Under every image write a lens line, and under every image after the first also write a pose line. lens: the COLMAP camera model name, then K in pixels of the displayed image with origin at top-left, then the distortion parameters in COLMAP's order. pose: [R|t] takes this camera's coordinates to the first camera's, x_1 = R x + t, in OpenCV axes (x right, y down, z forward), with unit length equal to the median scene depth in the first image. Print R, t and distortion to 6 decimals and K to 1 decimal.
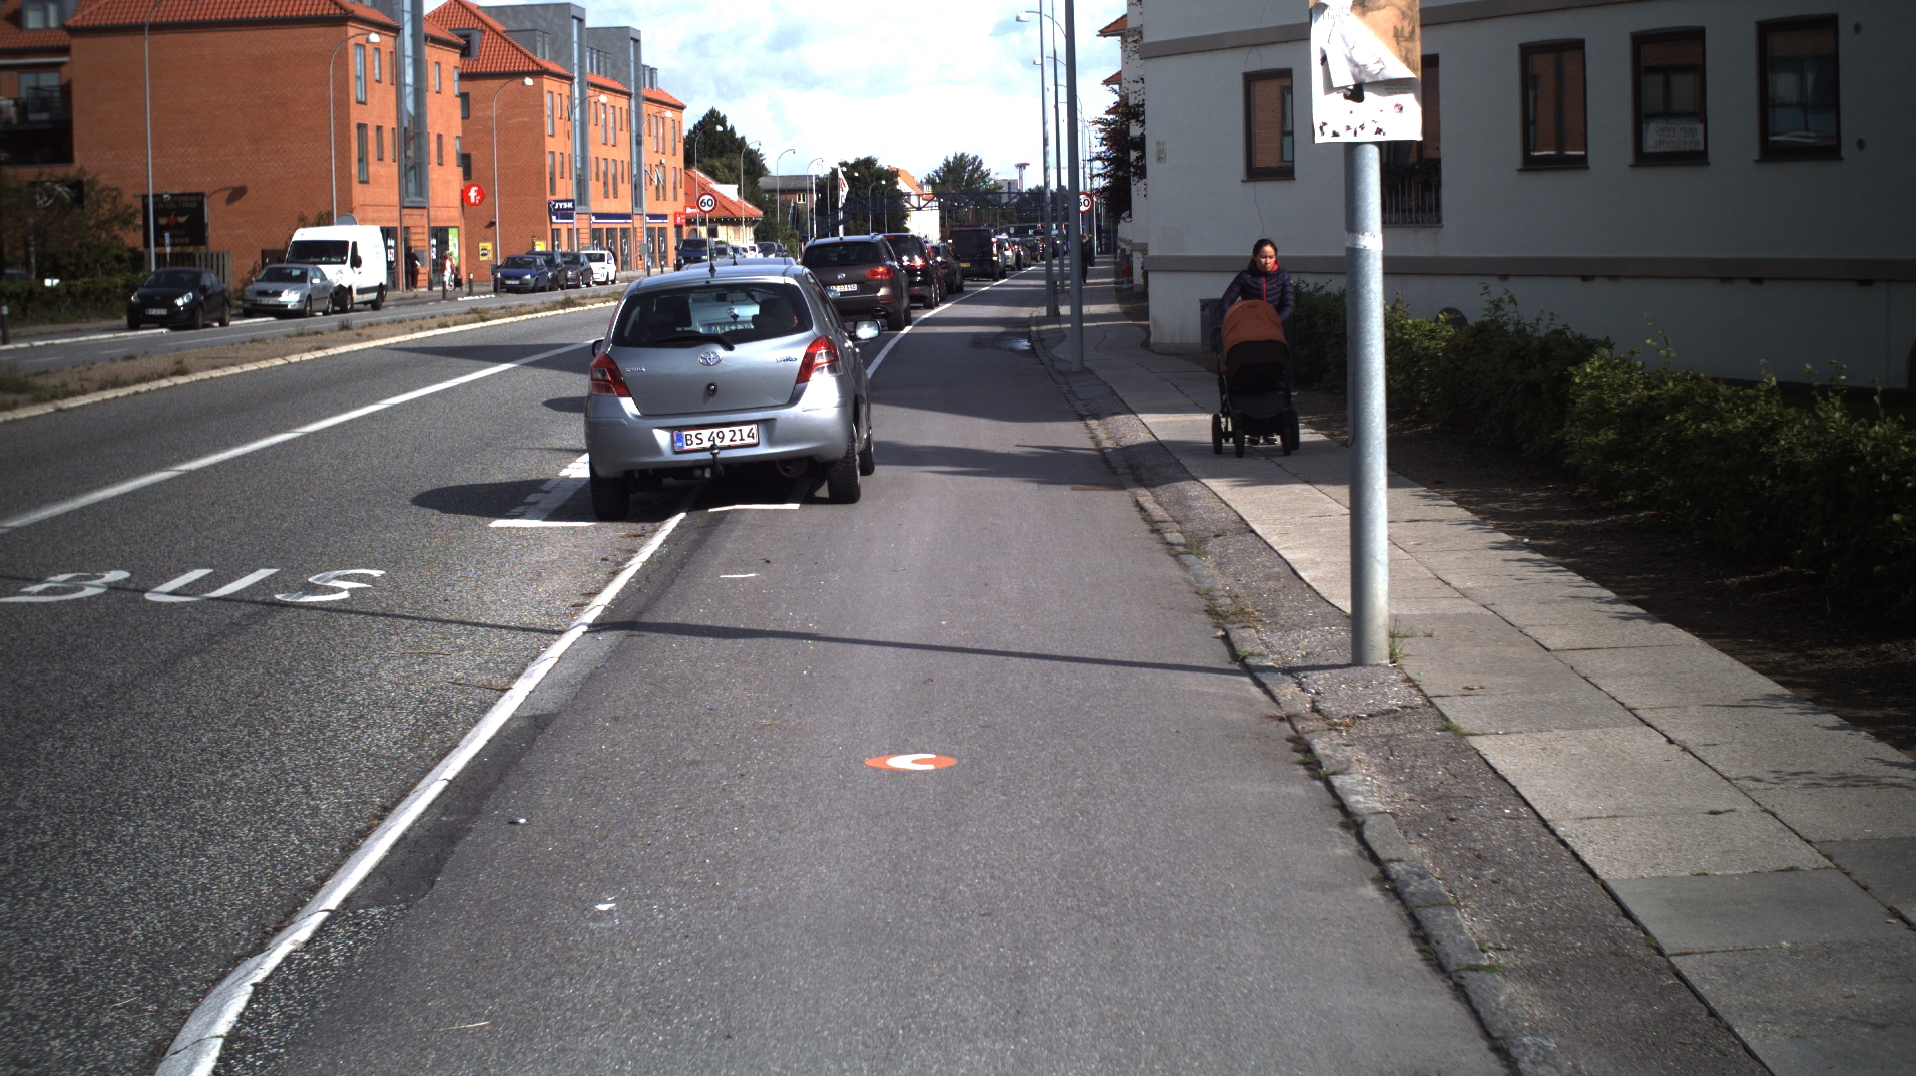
lens RADIAL K [[3267.9, 0, 958.0], [0, 3267.9, 538.0], [0, 0, 1]] dist [-0.269870, 0.306657]
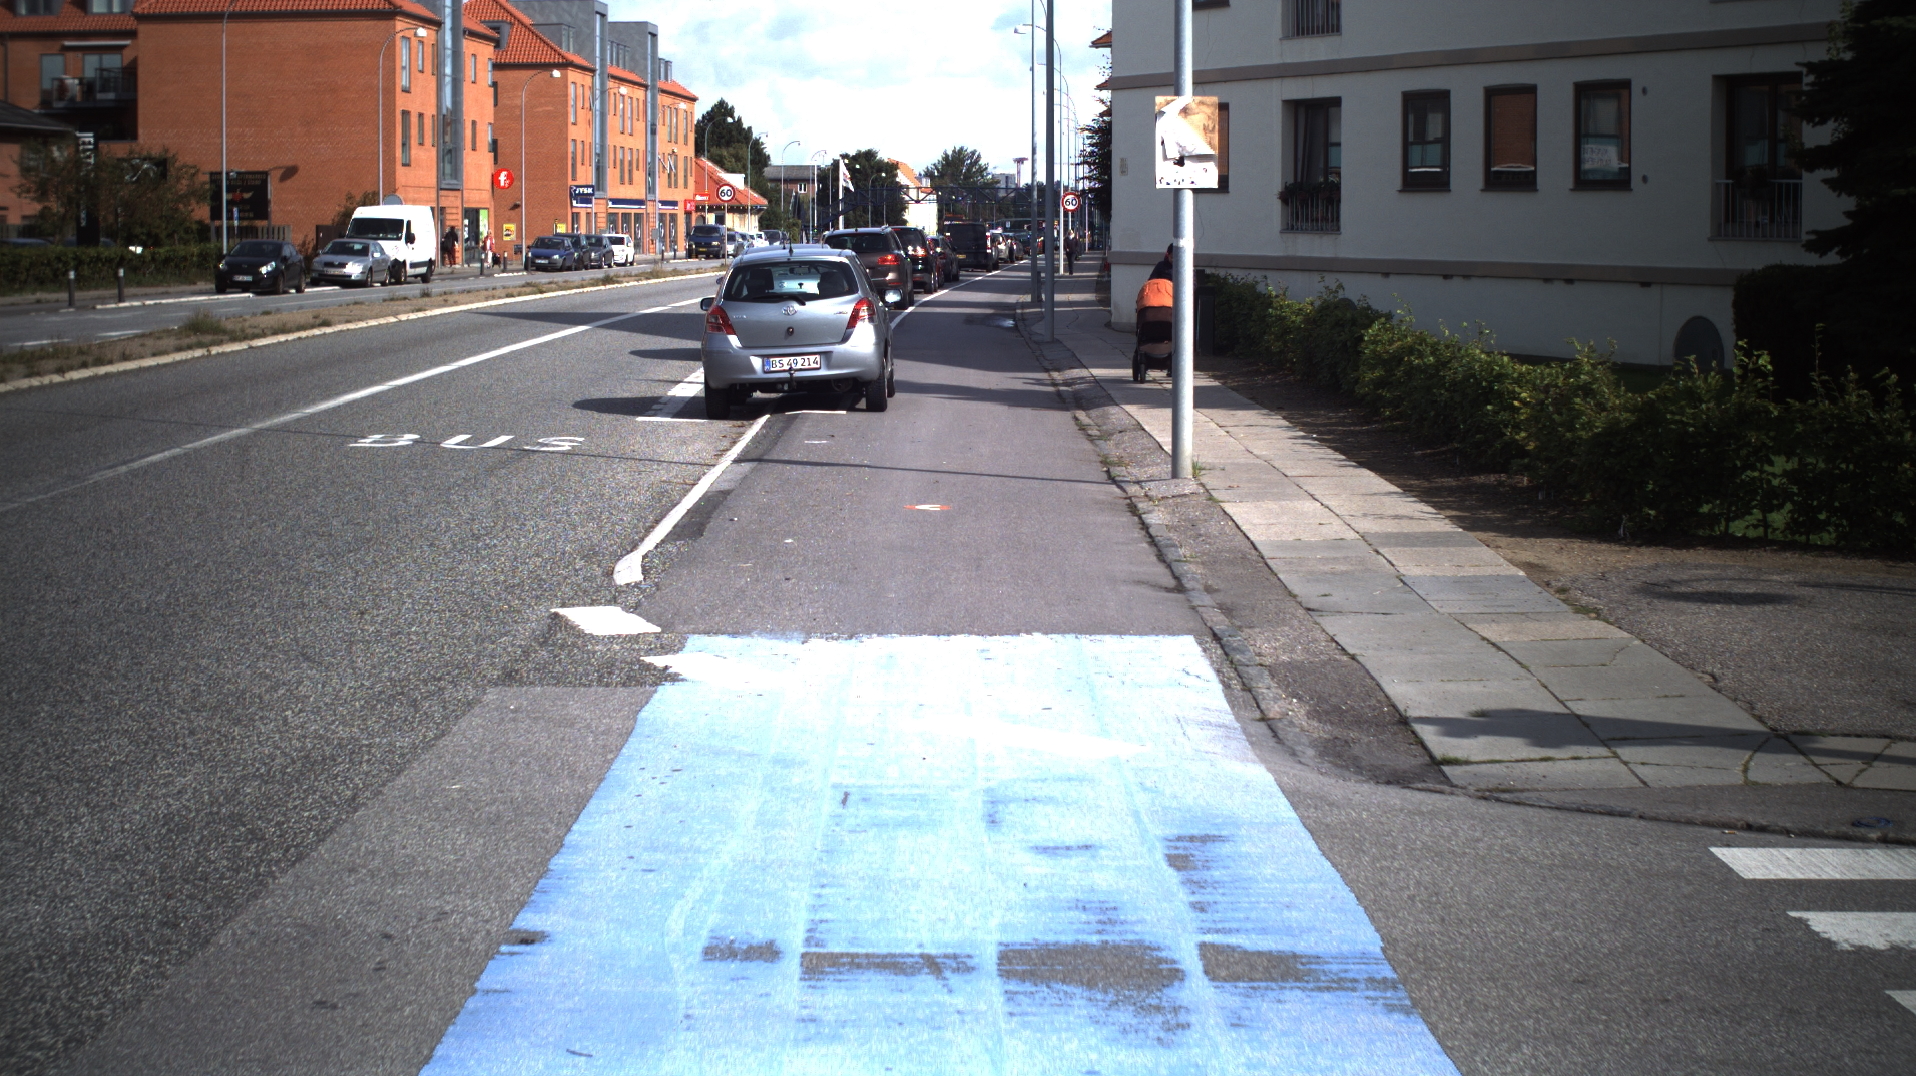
lens RADIAL K [[3267.9, 0, 958.0], [0, 3267.9, 538.0], [0, 0, 1]] dist [-0.269870, 0.306657]
pose [[0.999647, 0.026332, 0.003562, -0.000262], [-0.026340, 0.999651, 0.002201, 0.007292], [-0.003503, -0.002294, 0.999991, -0.082131]]
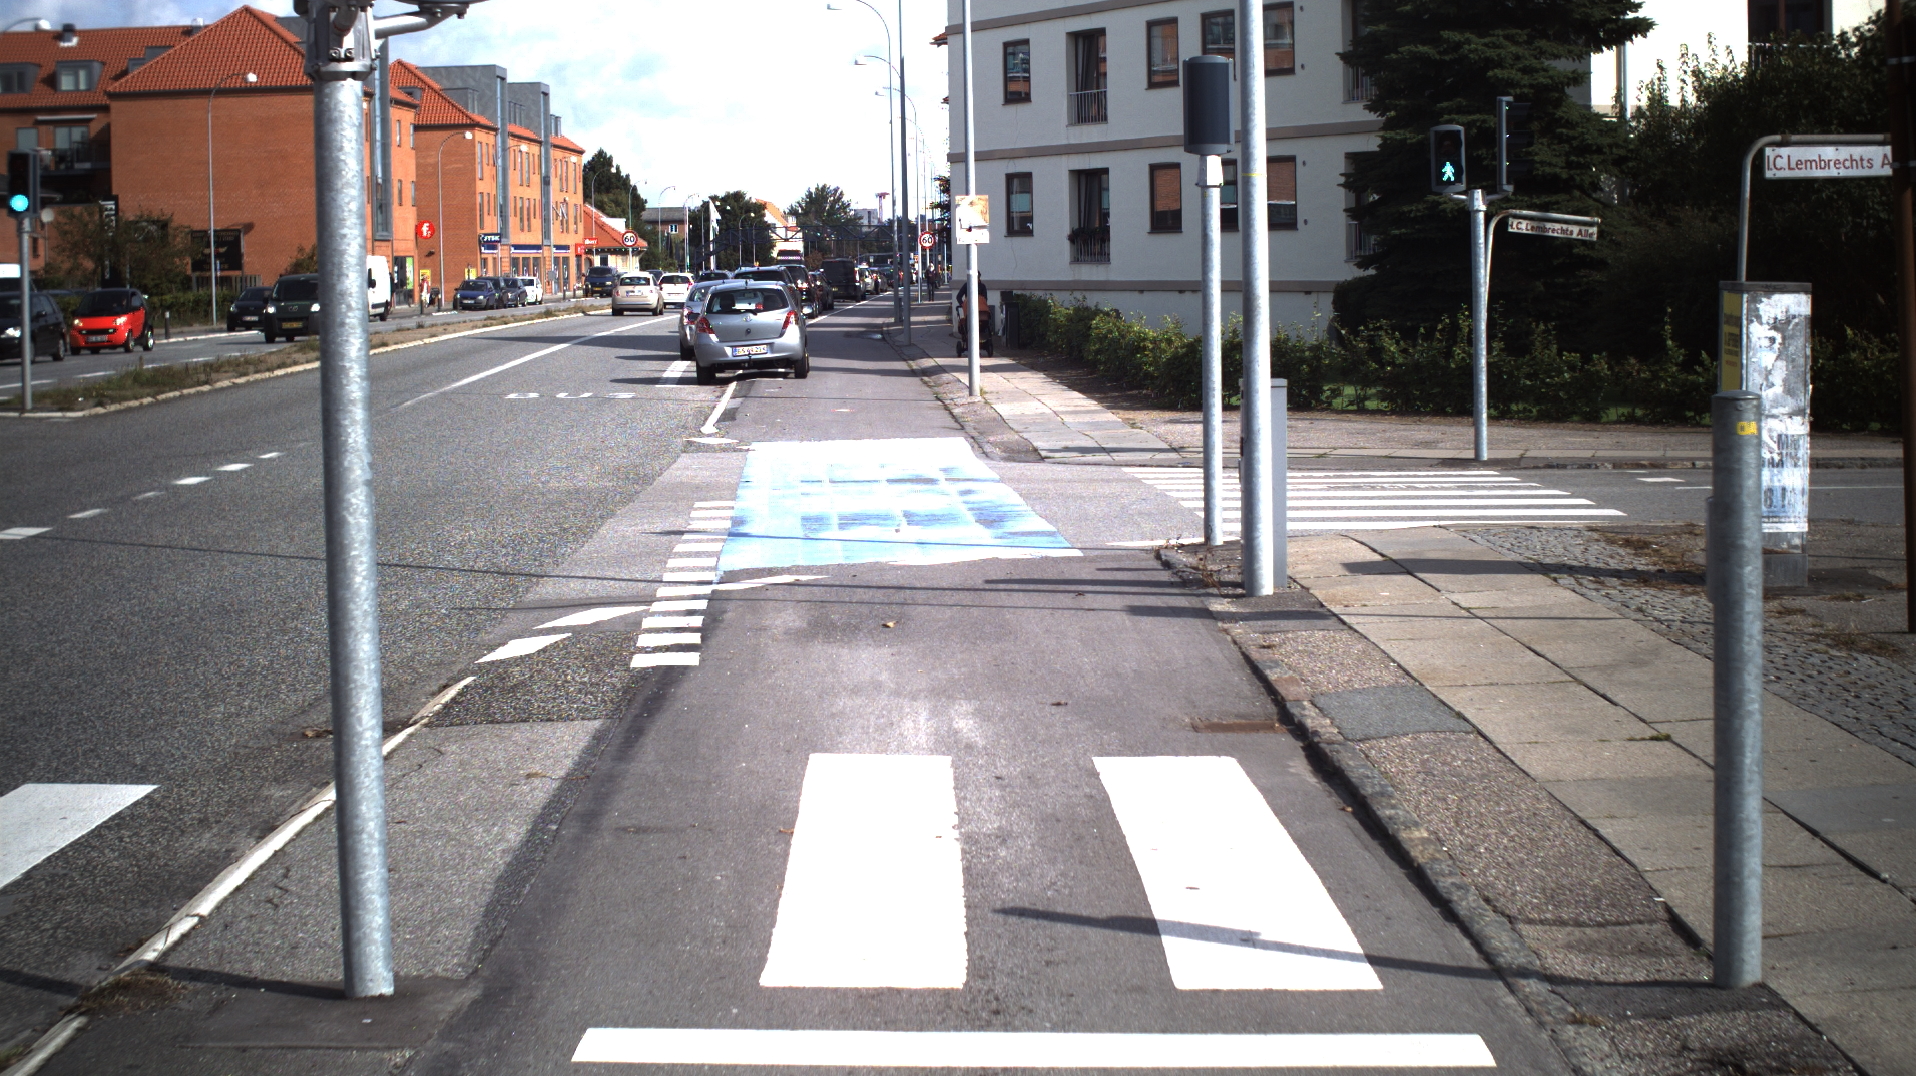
lens RADIAL K [[3267.9, 0, 958.0], [0, 3267.9, 538.0], [0, 0, 1]] dist [-0.269870, 0.306657]
pose [[0.999066, 0.002199, 0.043164, -0.003837], [-0.001823, 0.999960, -0.008766, 0.022155], [-0.043182, 0.008680, 0.999030, -0.246459]]
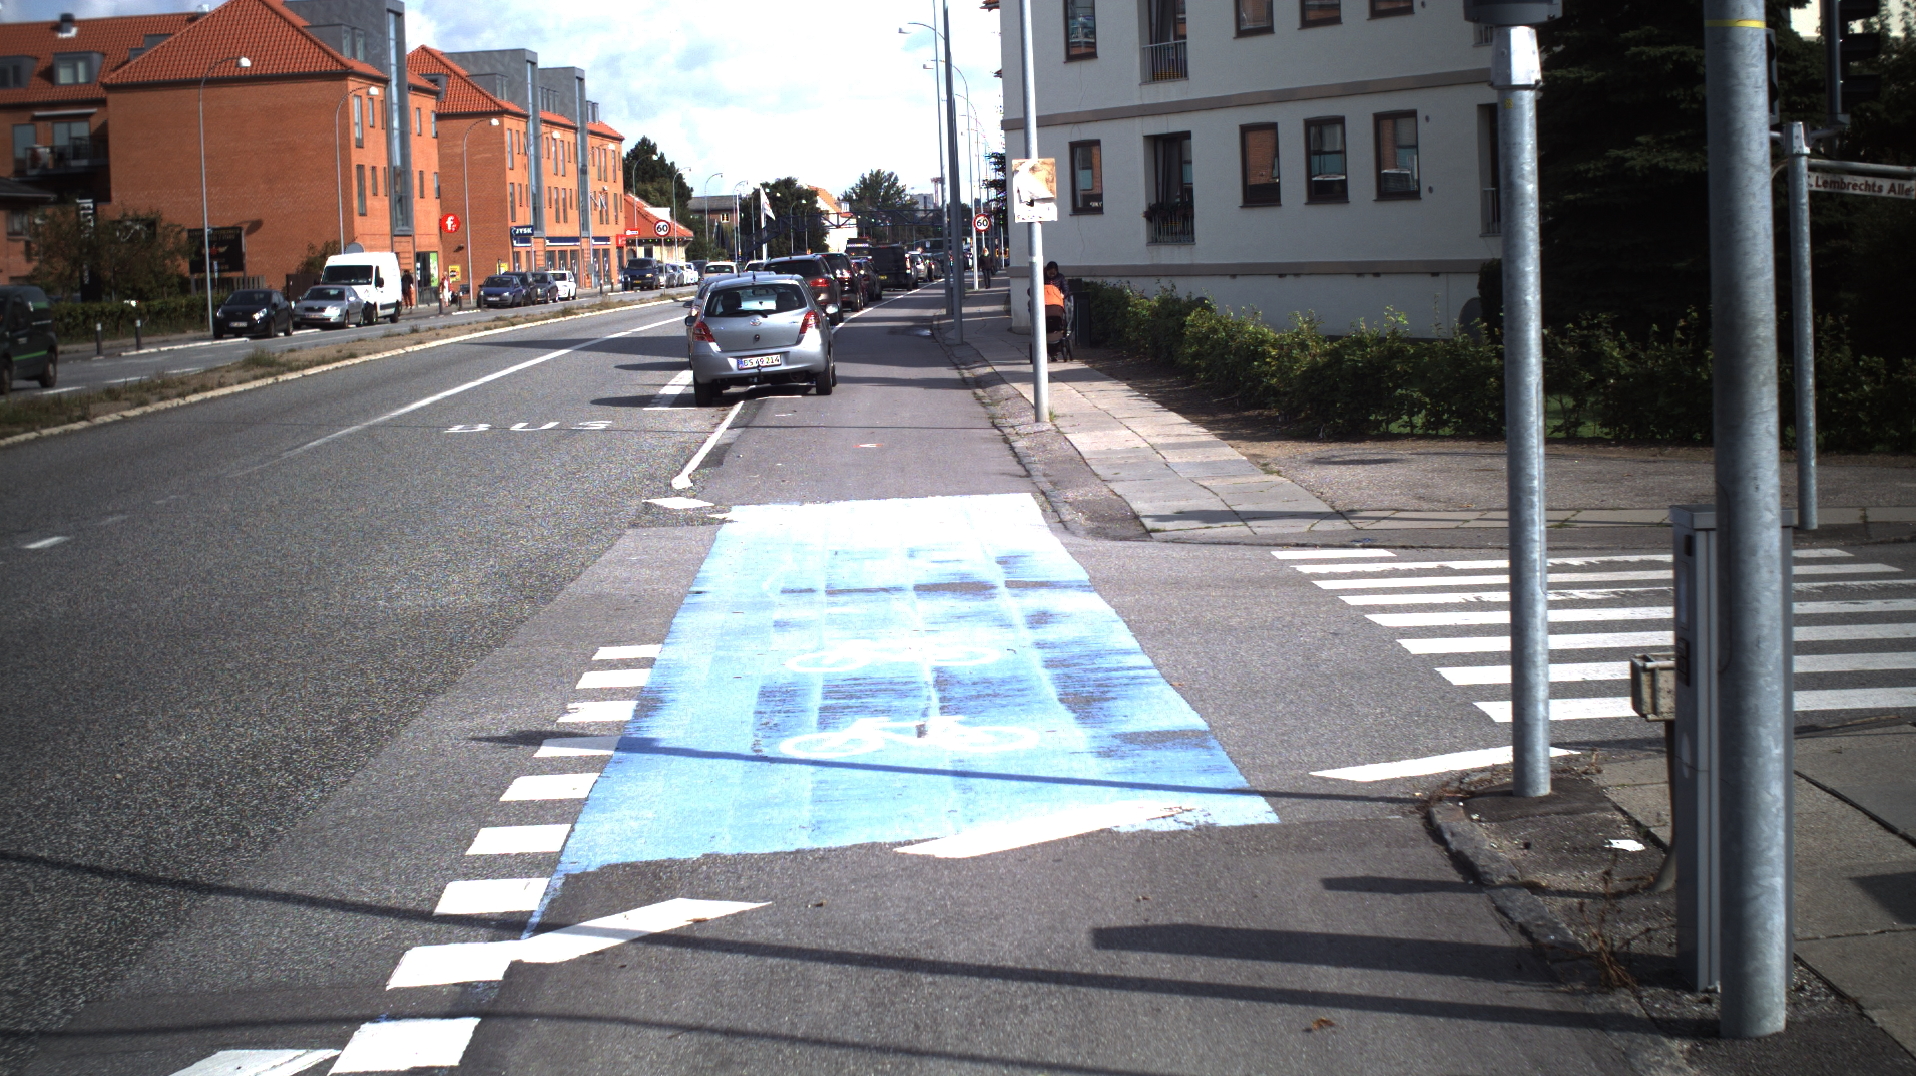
lens RADIAL K [[3267.9, 0, 958.0], [0, 3267.9, 538.0], [0, 0, 1]] dist [-0.269870, 0.306657]
pose [[0.999555, -0.017892, 0.023876, -0.000467], [0.017994, 0.999830, -0.004042, 0.014435], [-0.023800, 0.004470, 0.999707, -0.164511]]
